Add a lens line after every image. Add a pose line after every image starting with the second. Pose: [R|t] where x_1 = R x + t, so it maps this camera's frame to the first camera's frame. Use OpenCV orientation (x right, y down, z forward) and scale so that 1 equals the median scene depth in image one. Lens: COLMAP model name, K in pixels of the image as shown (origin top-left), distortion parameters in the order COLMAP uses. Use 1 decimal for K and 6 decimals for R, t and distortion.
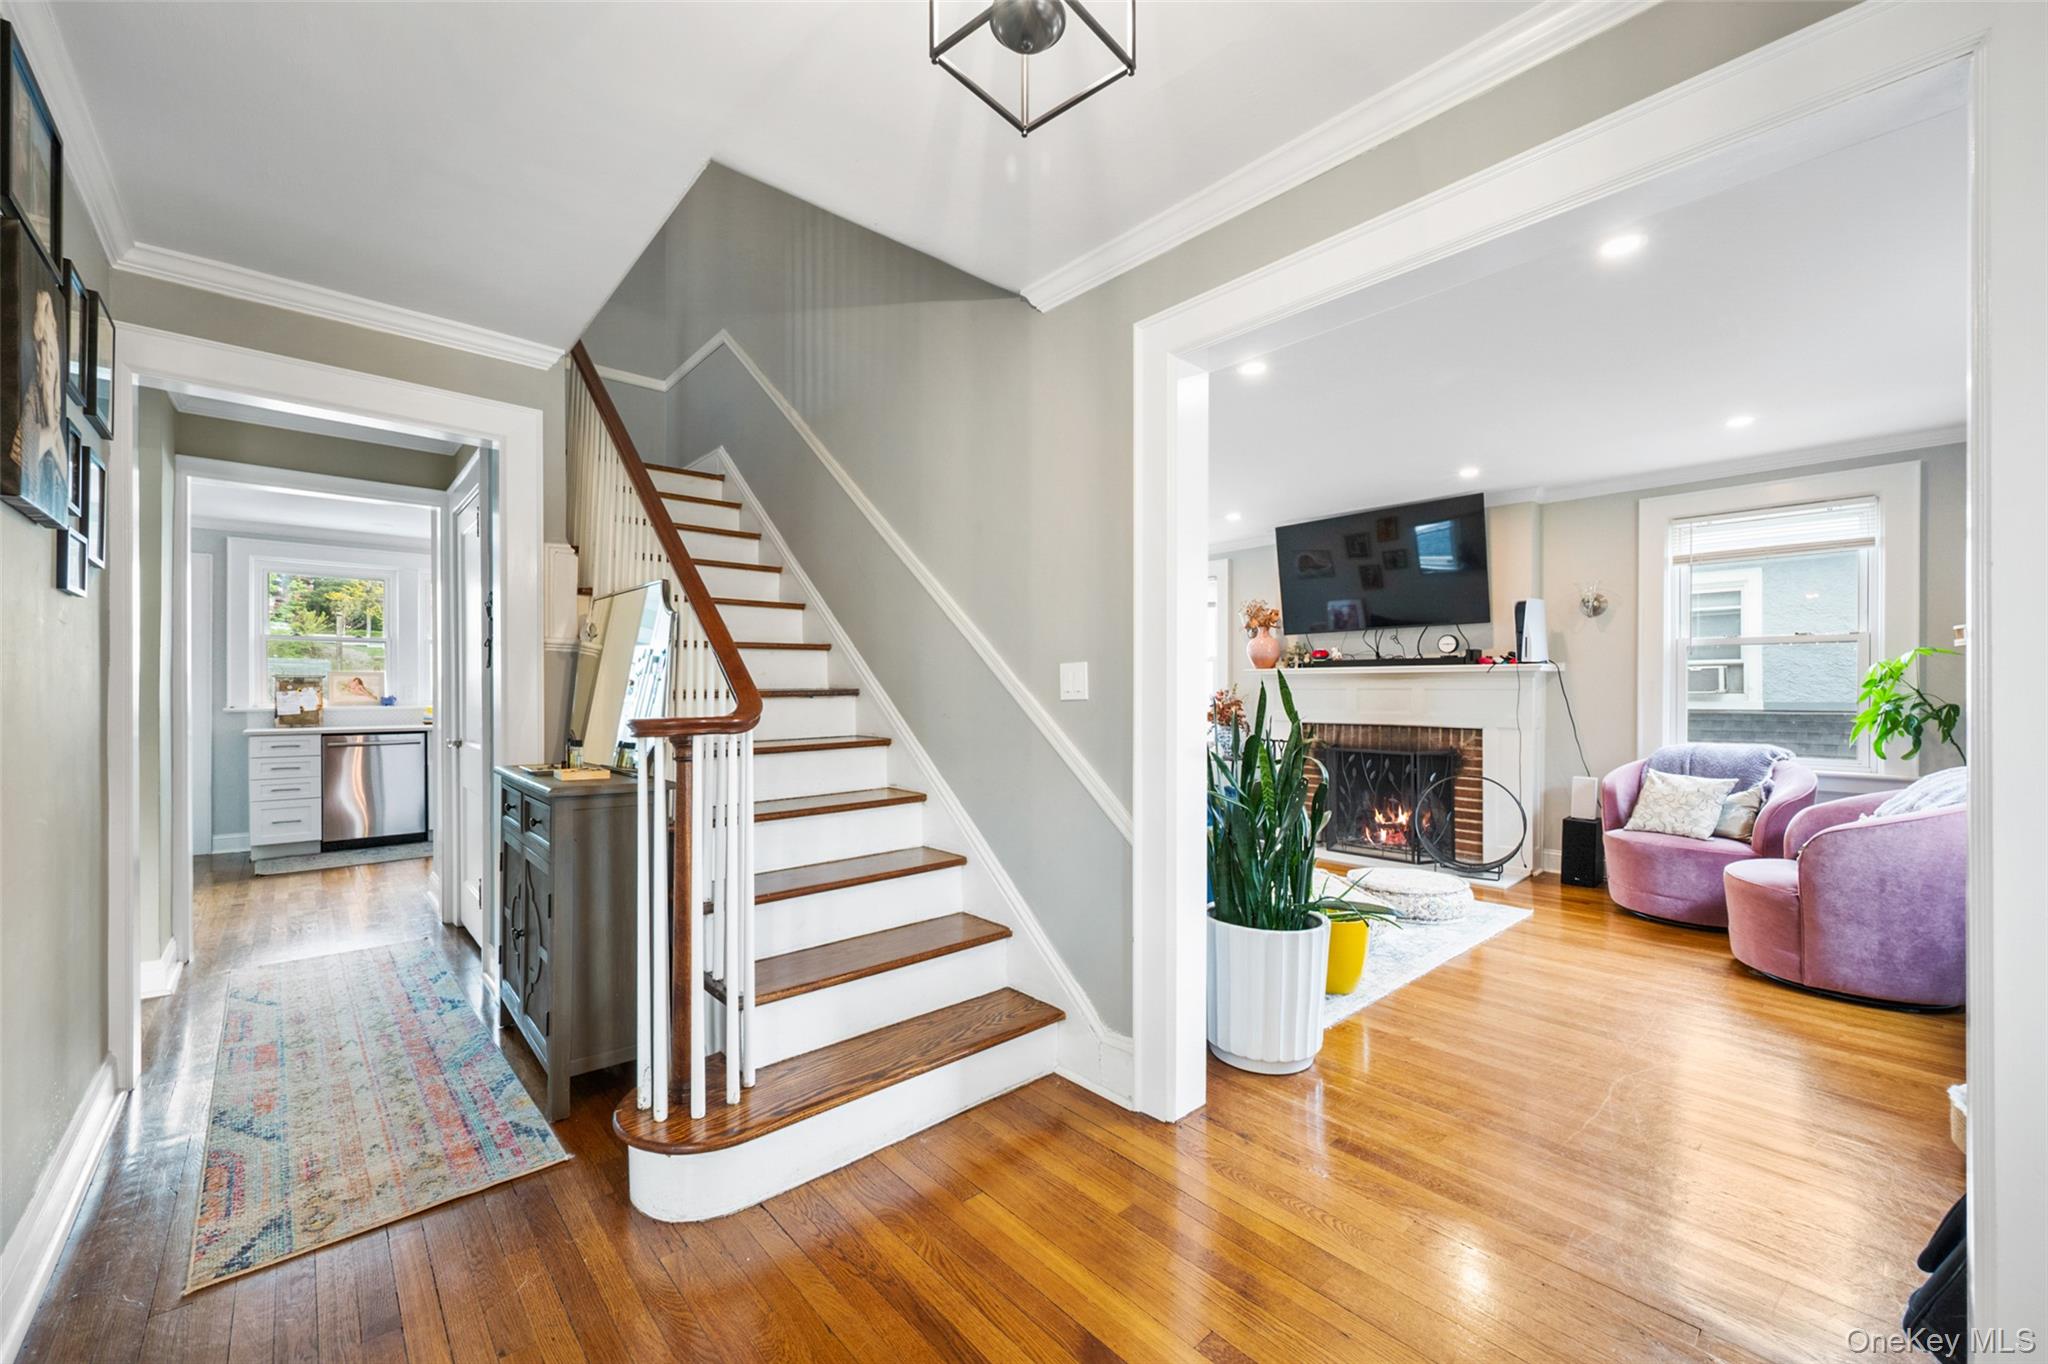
lens RADIAL K [[808.8, 0, 1025.3], [0, 808.8, 689.4], [0, 0, 1]] dist [-0.002113, -0.000442]
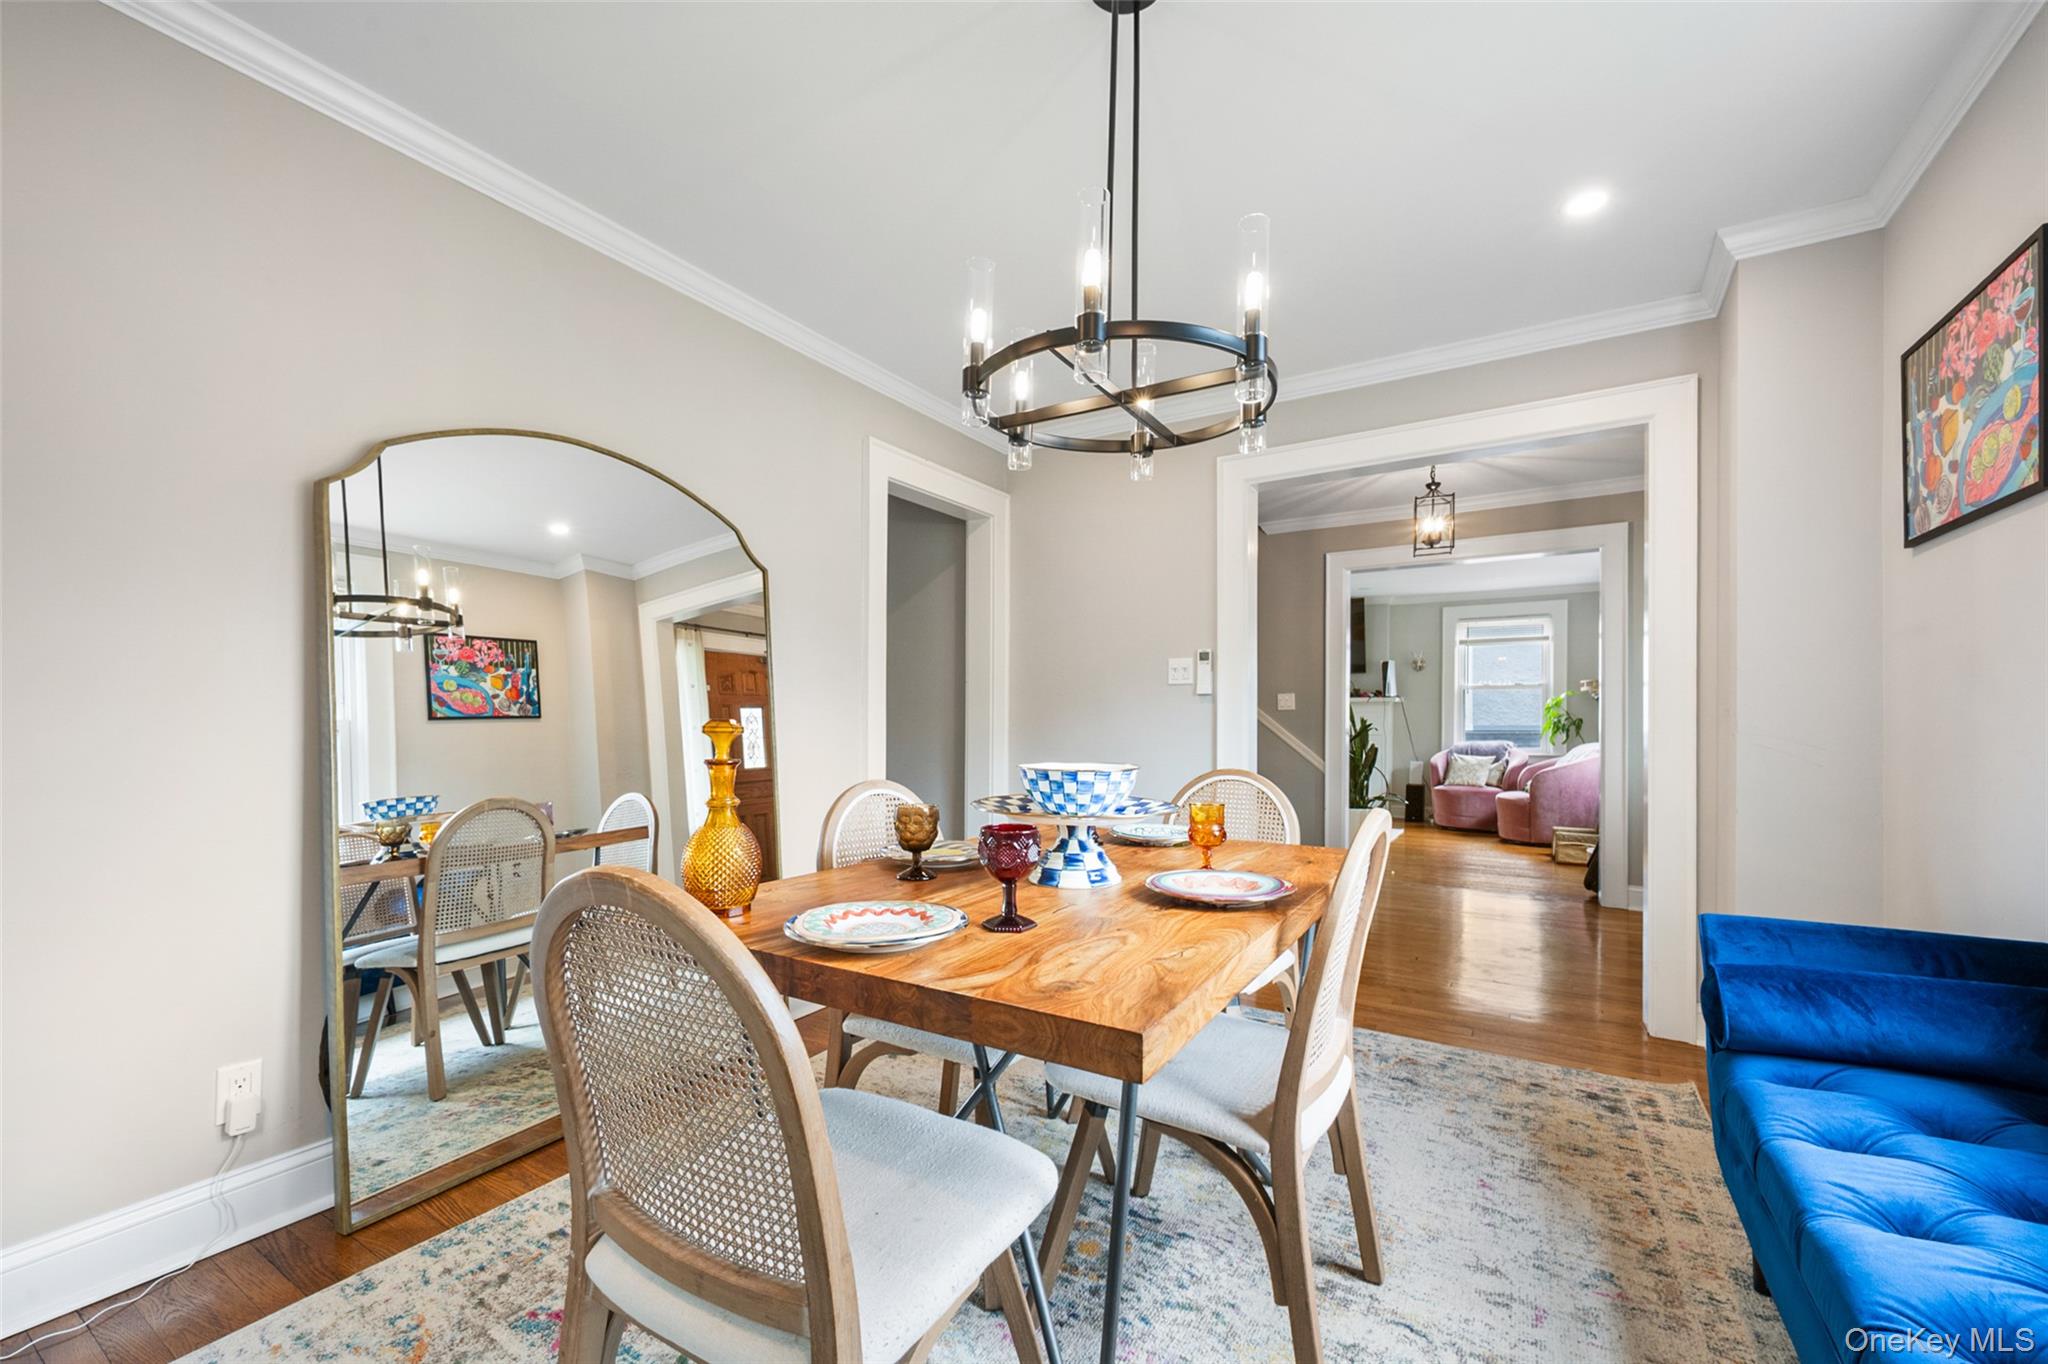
lens RADIAL K [[808.8, 0, 1037.5], [0, 808.8, 725.6], [0, 0, 1]] dist [-0.002113, -0.000442]
pose [[0.958709, 0.001012, 0.284387, -0.661448], [-0.002041, 0.999992, 0.003321, 0.027323], [-0.284382, -0.003765, 0.958704, -0.507353]]
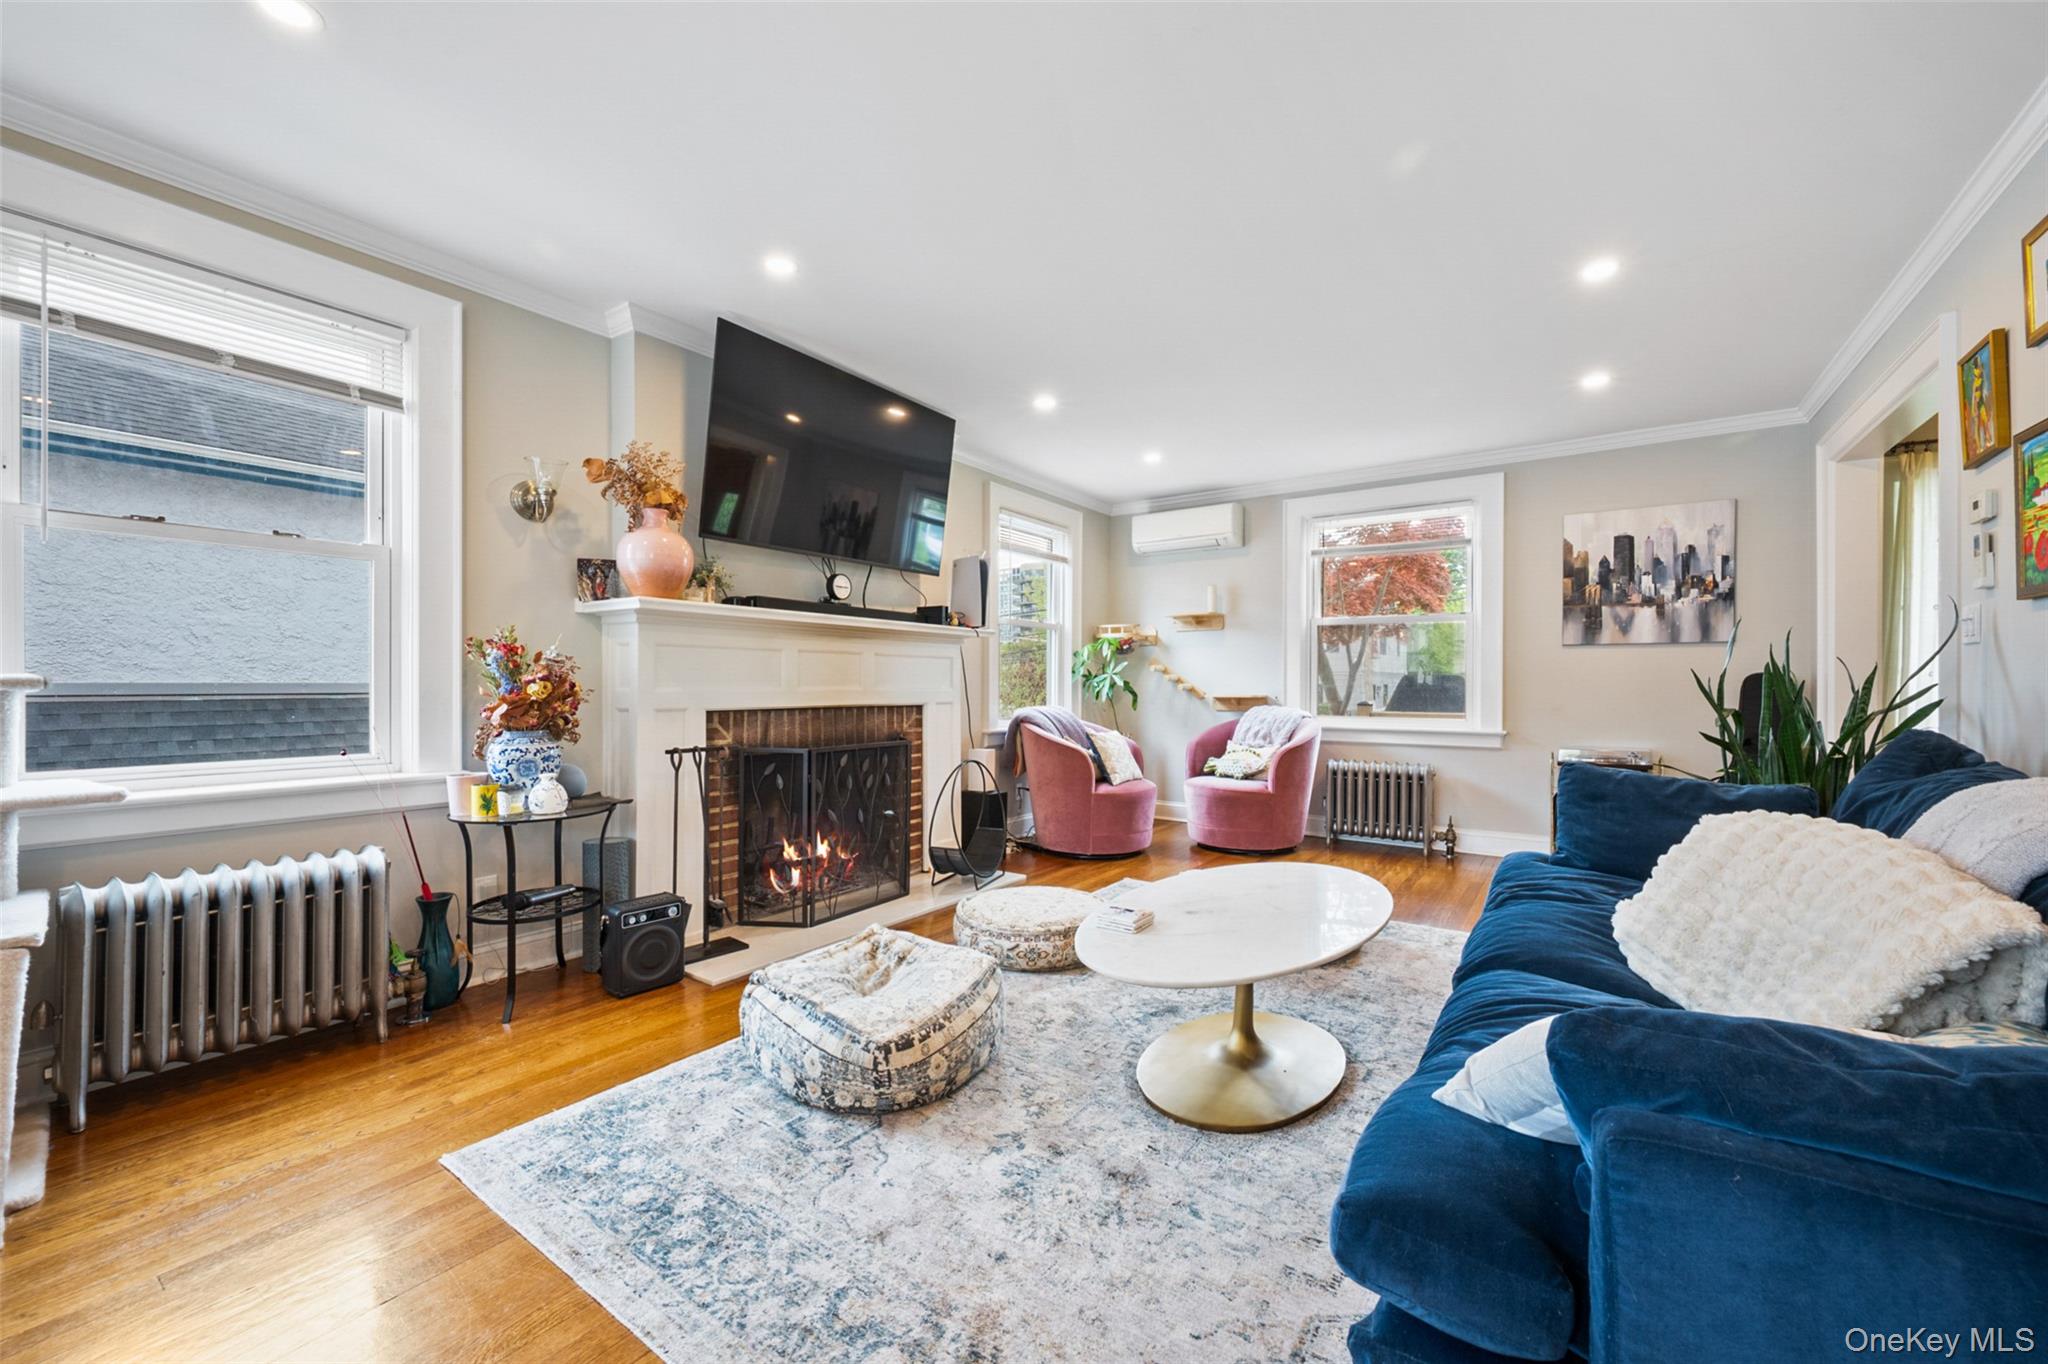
lens RADIAL K [[808.8, 0, 1024.3], [0, 808.8, 686.5], [0, 0, 1]] dist [-0.002113, -0.000442]
pose [[-0.217301, -0.005699, 0.976088, -0.293704], [-0.002227, 0.999983, 0.005343, 0.029742], [-0.976102, -0.001012, -0.217310, 1.245230]]
